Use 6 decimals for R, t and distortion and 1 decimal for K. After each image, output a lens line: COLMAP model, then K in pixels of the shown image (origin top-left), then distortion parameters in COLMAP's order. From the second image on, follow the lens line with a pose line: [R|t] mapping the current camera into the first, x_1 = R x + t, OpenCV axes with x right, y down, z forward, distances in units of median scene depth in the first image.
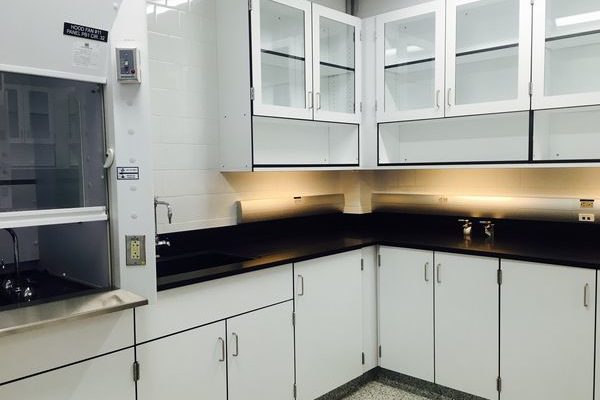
lens RADIAL K [[518.4, 0, 300.3], [0, 518.4, 207.7], [0, 0, 1]] dist [0.004779, 0.000274]
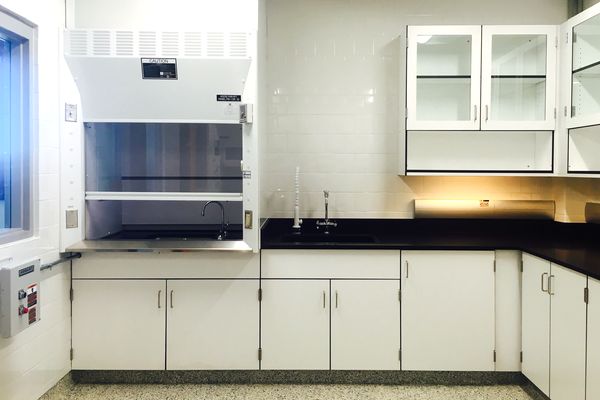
lens RADIAL K [[487.7, 0, 291.2], [0, 487.7, 192.0], [0, 0, 1]] dist [-0.000506, -0.006591]
pose [[0.650274, 0.047285, -0.758226, 0.588963], [-0.070486, 0.997511, 0.001757, -0.012624], [0.756422, 0.052302, 0.651989, 0.030267]]
